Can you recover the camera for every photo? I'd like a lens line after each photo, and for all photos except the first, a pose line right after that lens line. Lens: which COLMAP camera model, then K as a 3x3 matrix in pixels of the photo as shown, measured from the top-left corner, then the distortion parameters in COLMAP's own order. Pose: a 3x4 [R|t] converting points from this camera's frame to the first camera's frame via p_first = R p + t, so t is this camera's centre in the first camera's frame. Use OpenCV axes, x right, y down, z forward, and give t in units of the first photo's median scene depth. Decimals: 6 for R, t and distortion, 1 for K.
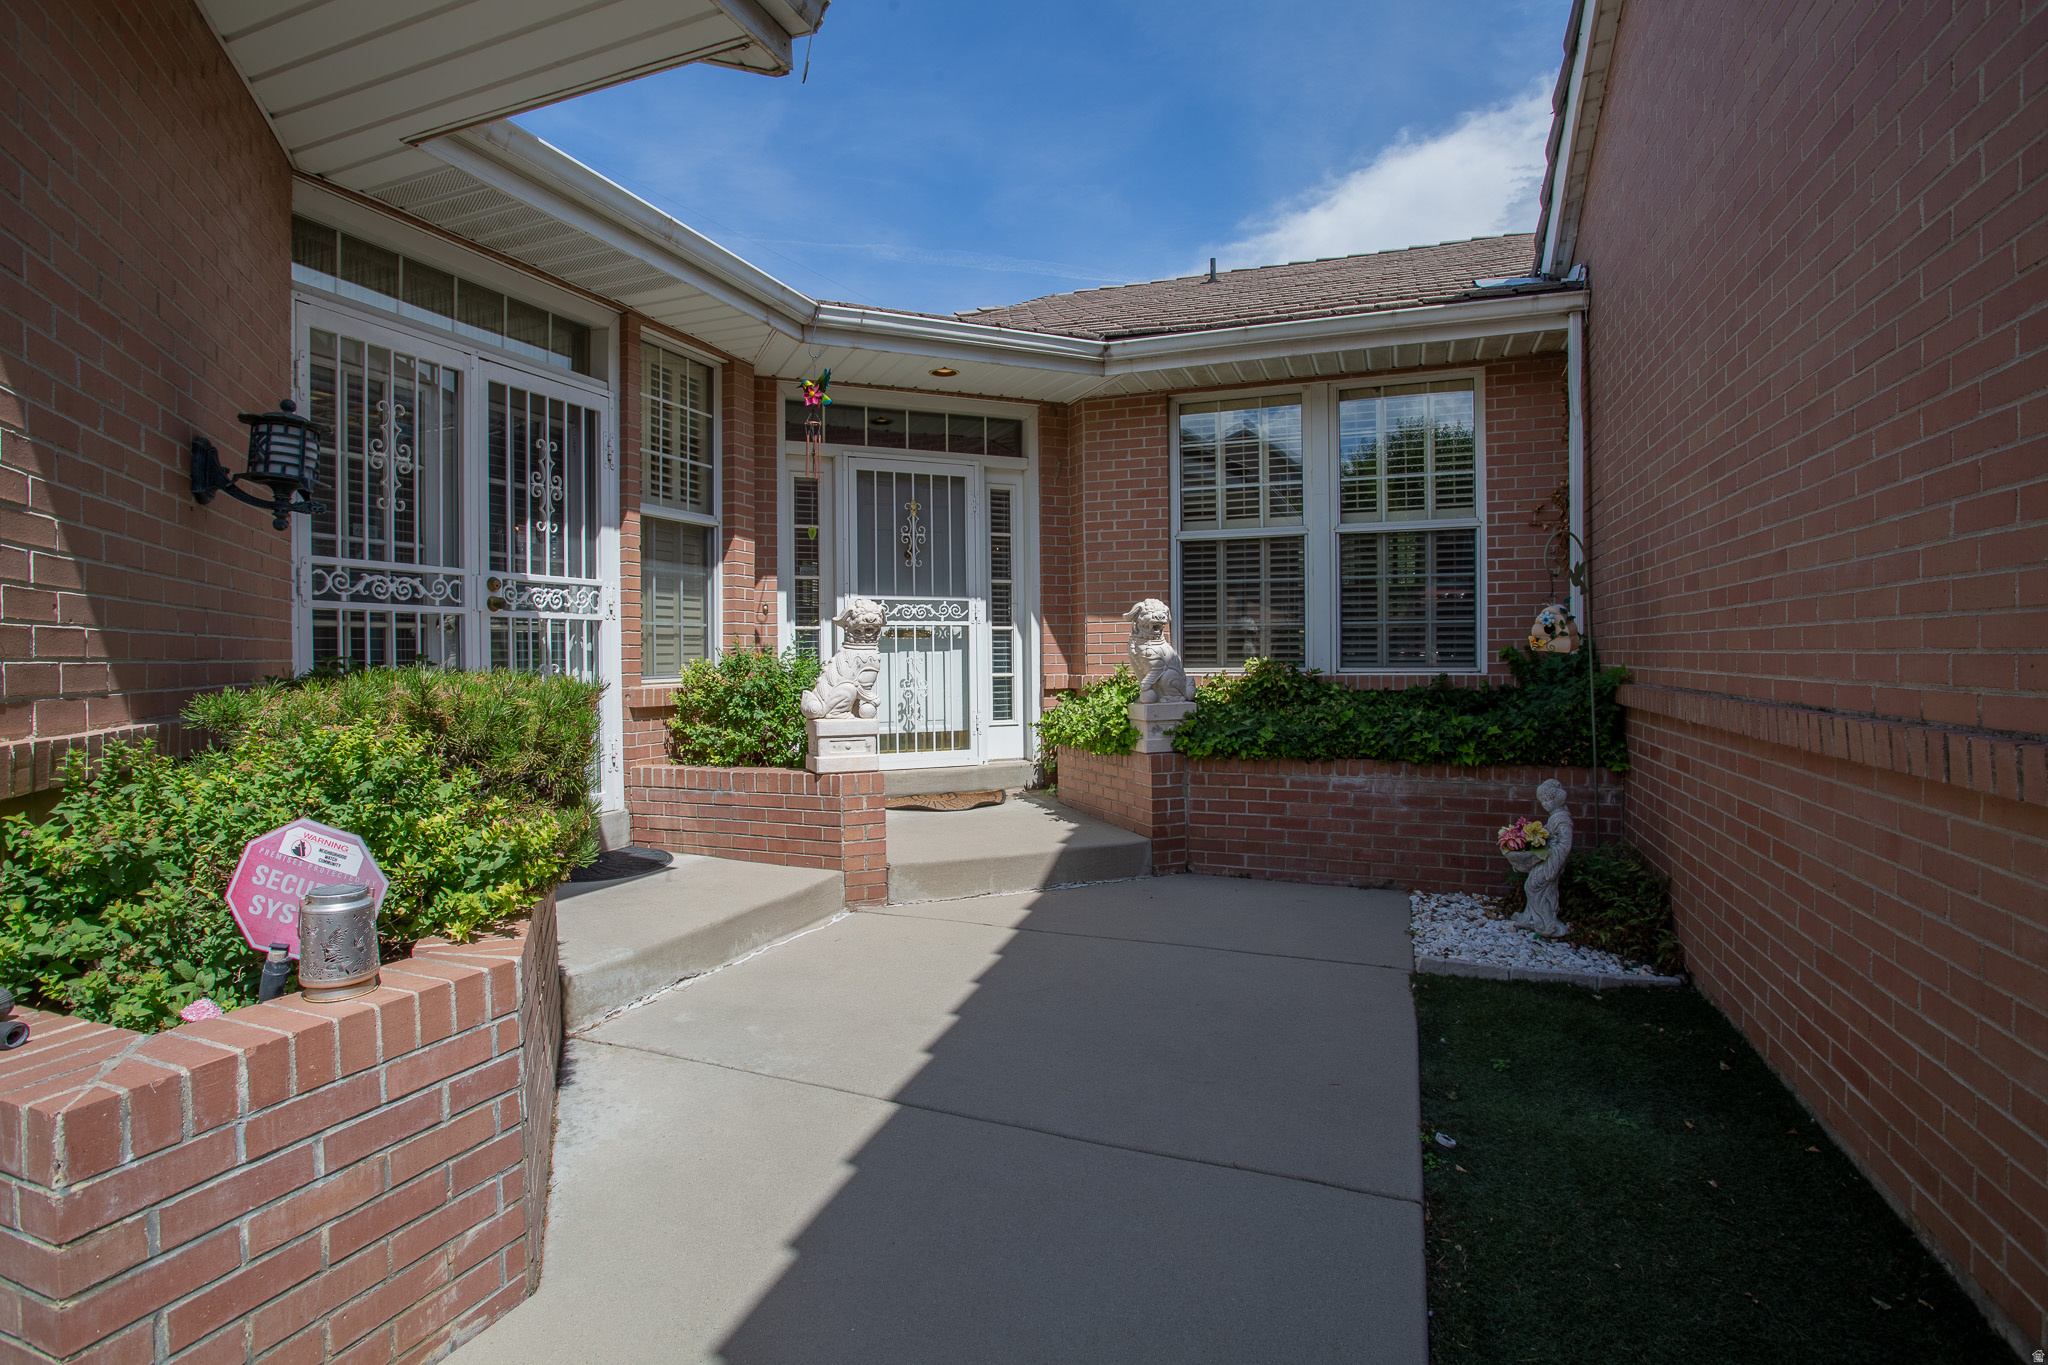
lens RADIAL K [[1003.5, 0, 1016.3], [0, 1003.5, 673.6], [0, 0, 1]] dist [-0.073653, 0.030299]
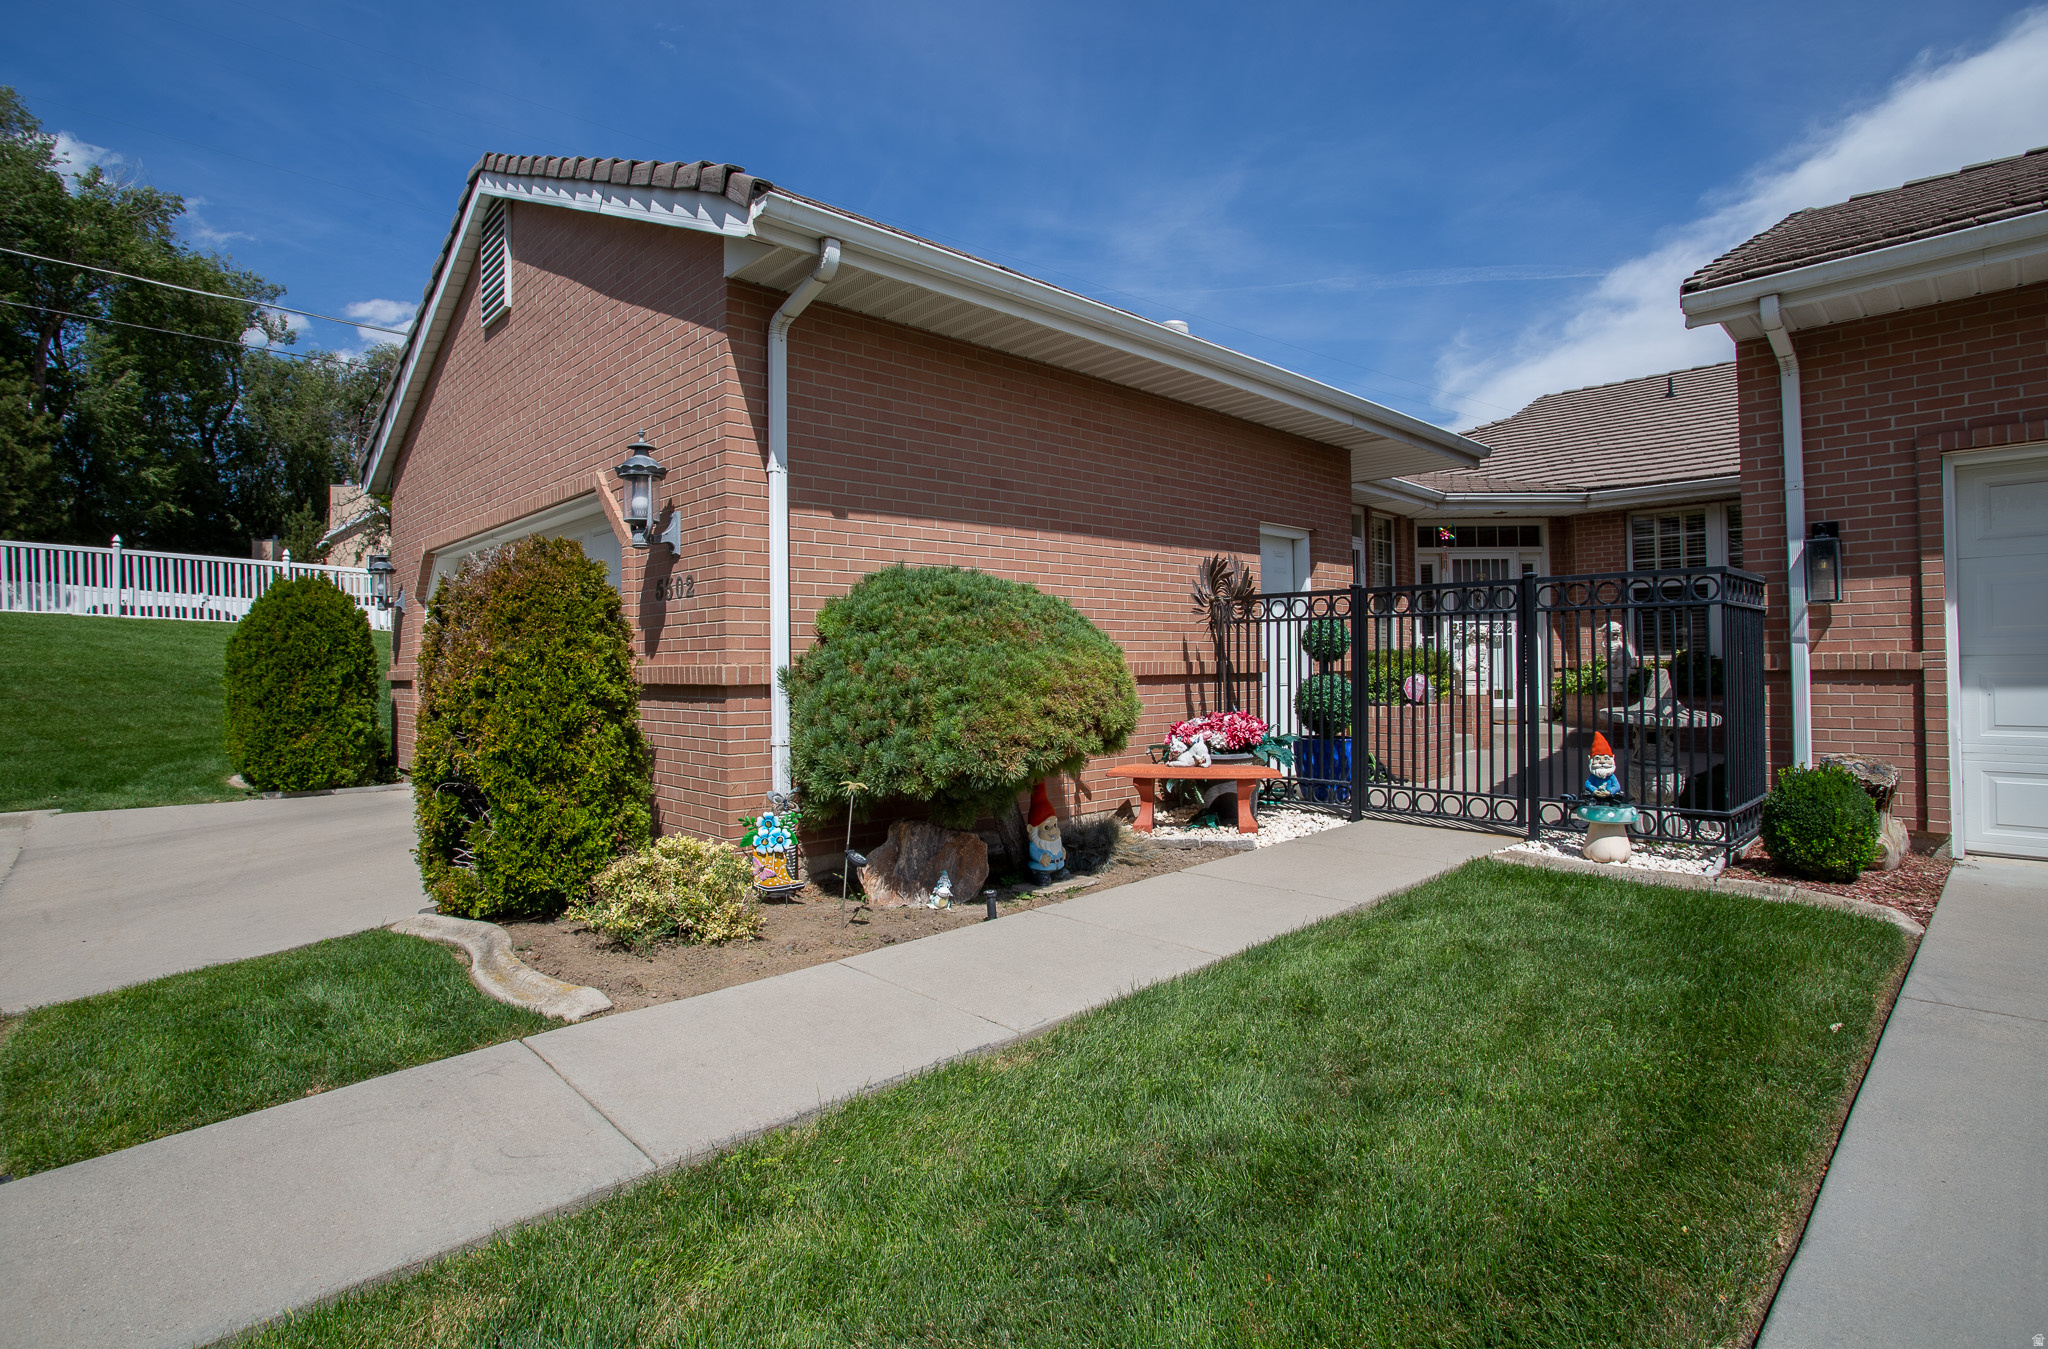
lens RADIAL K [[993.2, 0, 1033.6], [0, 993.2, 653.3], [0, 0, 1]] dist [-0.066347, 0.025764]
pose [[0.913601, -0.014670, -0.406346, -0.123006], [0.003816, 0.999614, -0.027510, 0.035903], [0.406593, 0.023582, 0.913305, -1.099480]]
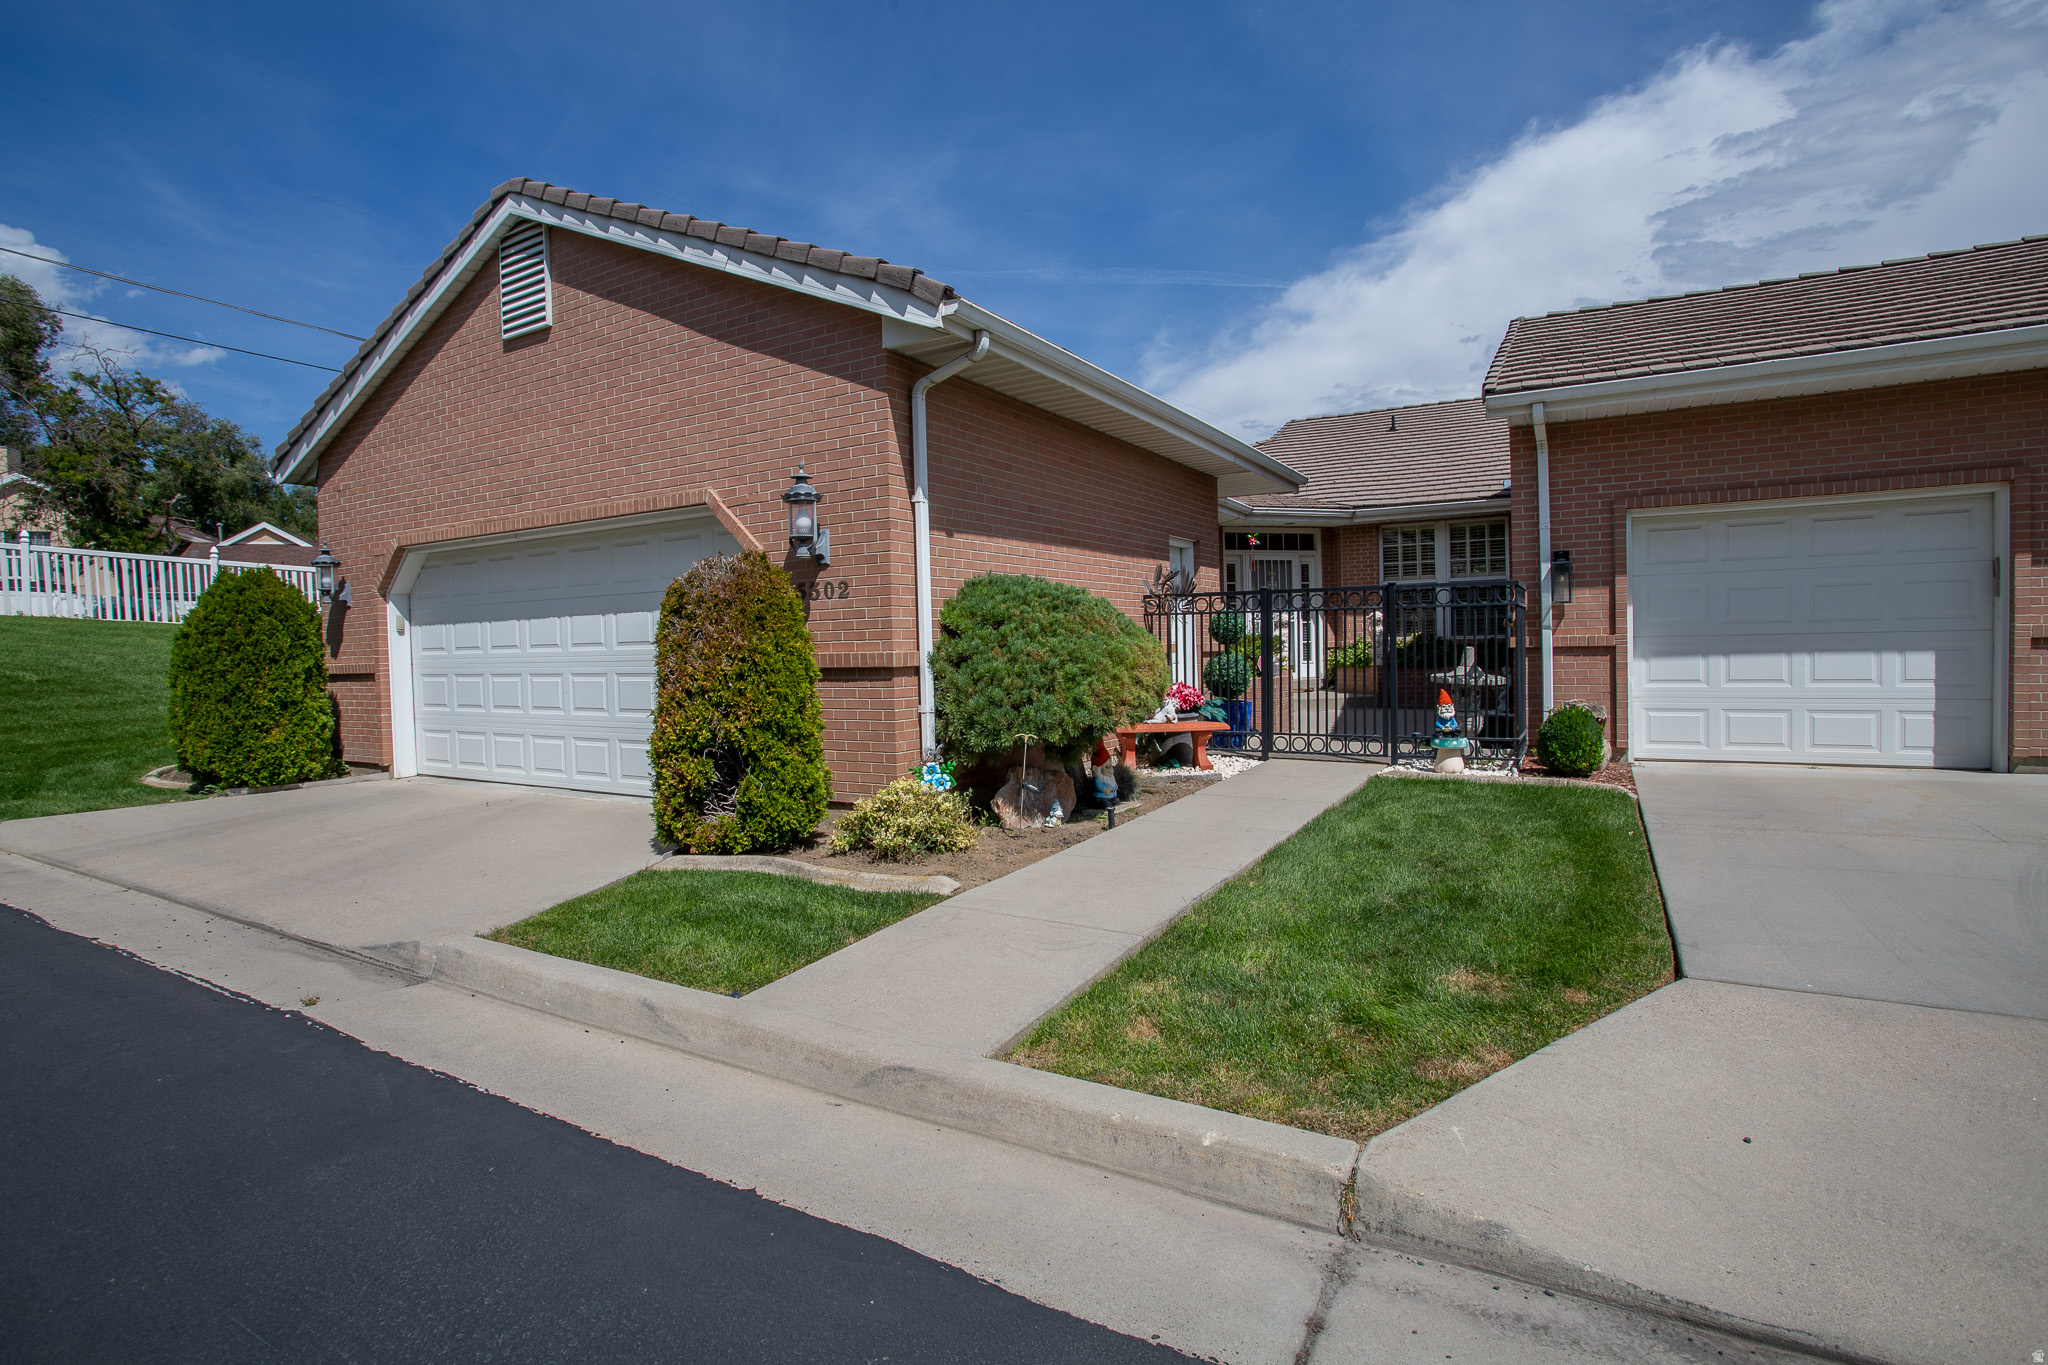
lens RADIAL K [[1003.5, 0, 1016.3], [0, 1003.5, 673.6], [0, 0, 1]] dist [-0.073653, 0.030299]
pose [[0.990893, -0.018340, -0.133397, -0.391793], [0.020147, 0.999722, 0.012212, 0.035157], [0.133136, -0.014789, 0.990987, -1.475518]]
